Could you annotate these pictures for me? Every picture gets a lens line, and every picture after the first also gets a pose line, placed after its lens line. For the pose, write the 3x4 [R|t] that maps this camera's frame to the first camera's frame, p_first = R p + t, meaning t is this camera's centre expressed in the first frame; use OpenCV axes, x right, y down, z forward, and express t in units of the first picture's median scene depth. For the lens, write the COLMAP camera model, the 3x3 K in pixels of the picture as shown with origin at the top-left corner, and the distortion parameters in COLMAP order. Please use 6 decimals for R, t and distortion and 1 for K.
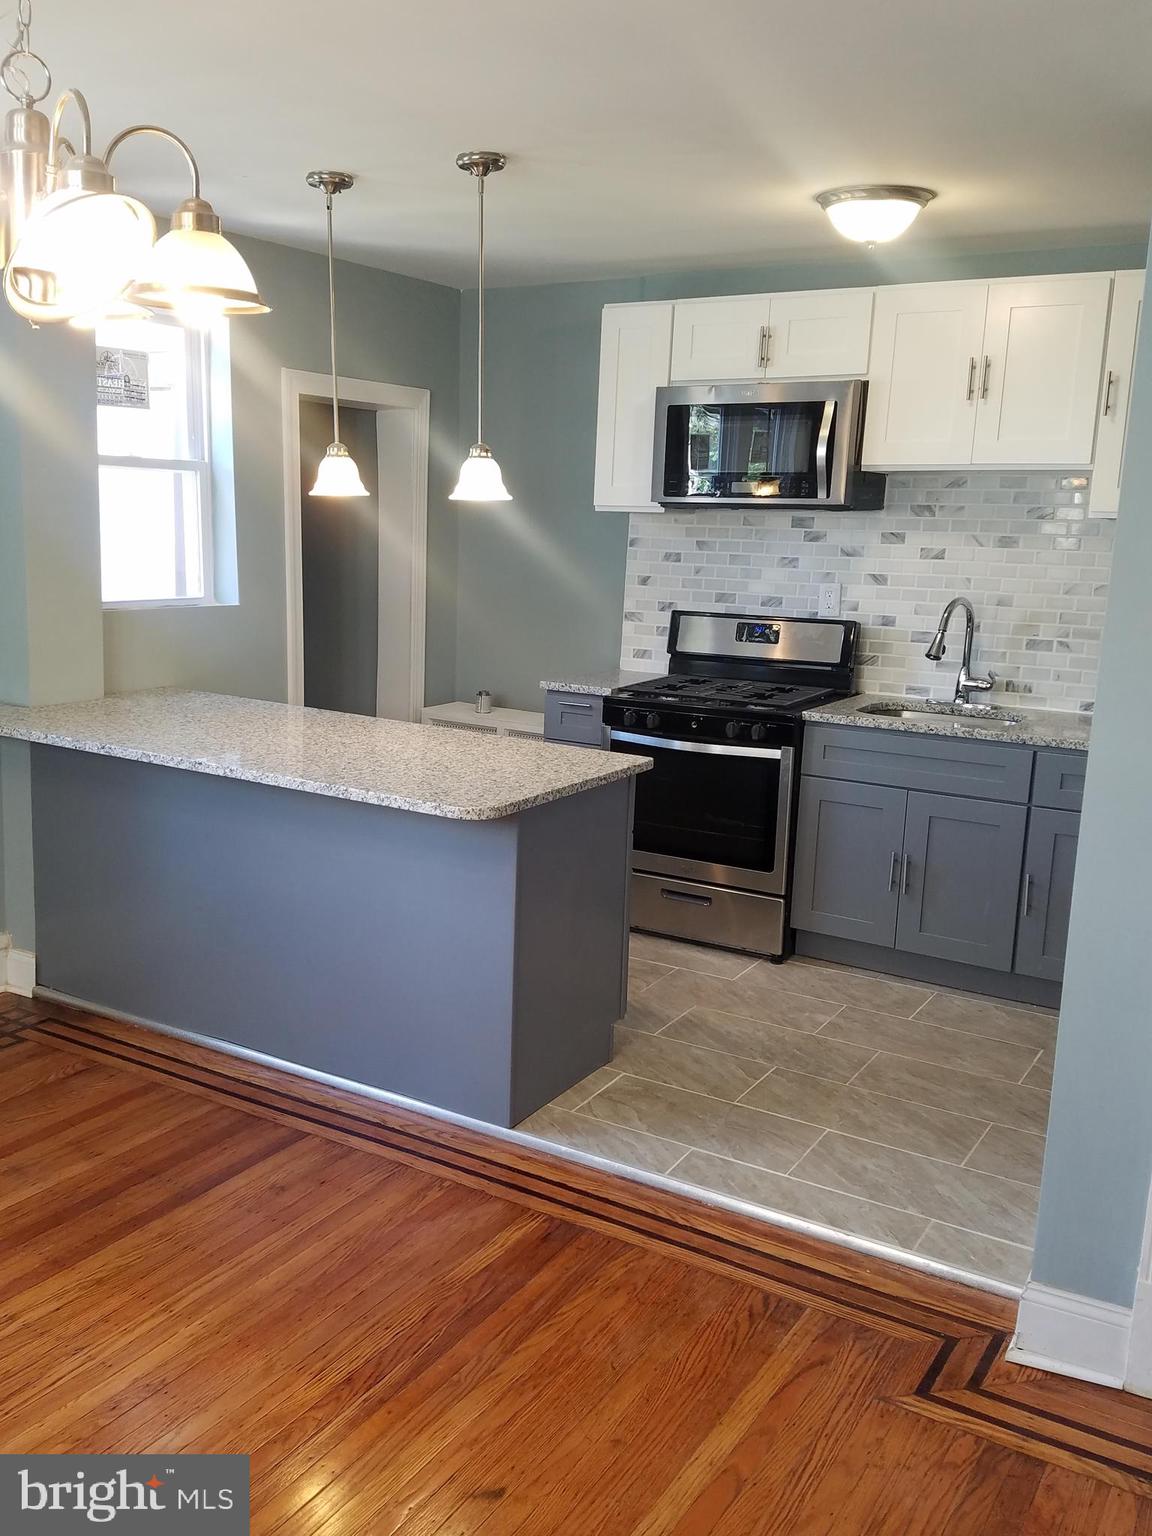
lens RADIAL K [[1409.3, 0, 525.2], [0, 1409.3, 803.7], [0, 0, 1]] dist [0.271712, -0.530509]
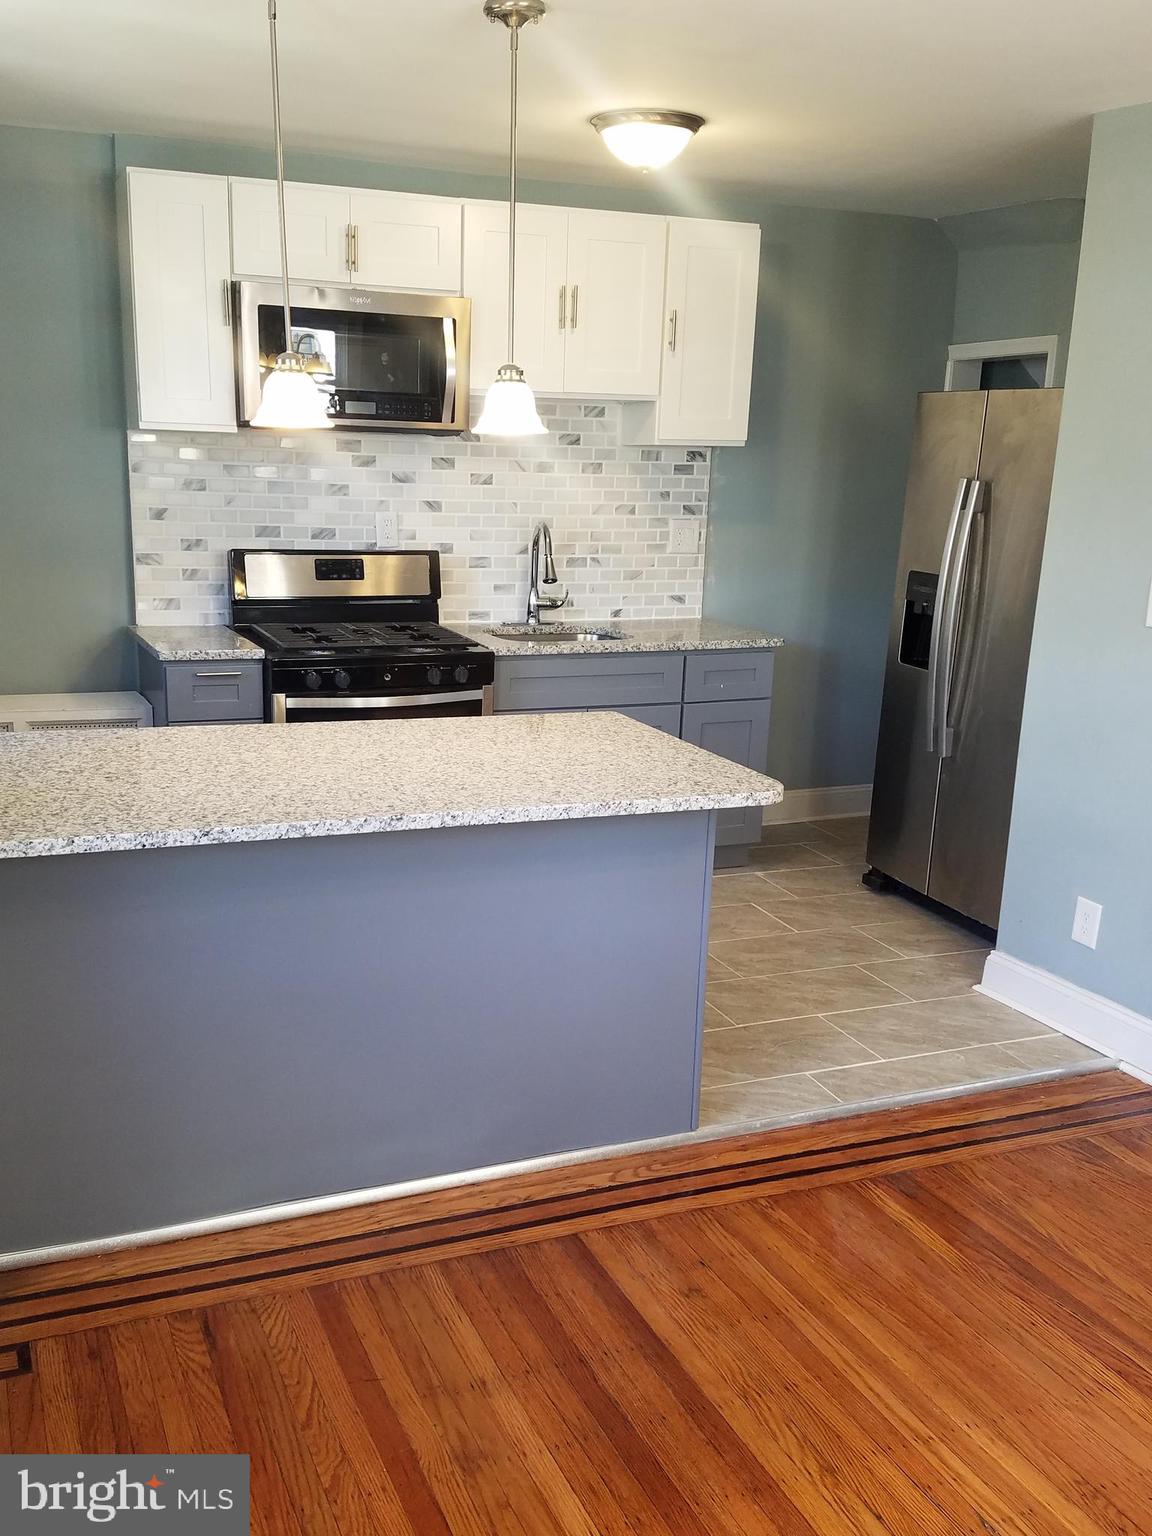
lens RADIAL K [[1409.3, 0, 525.2], [0, 1409.3, 803.7], [0, 0, 1]] dist [0.271712, -0.530509]
pose [[0.571997, -0.215009, 0.791575, -0.628600], [0.158289, 0.975829, 0.150675, -0.110643], [-0.804838, 0.039112, 0.592205, 0.443140]]
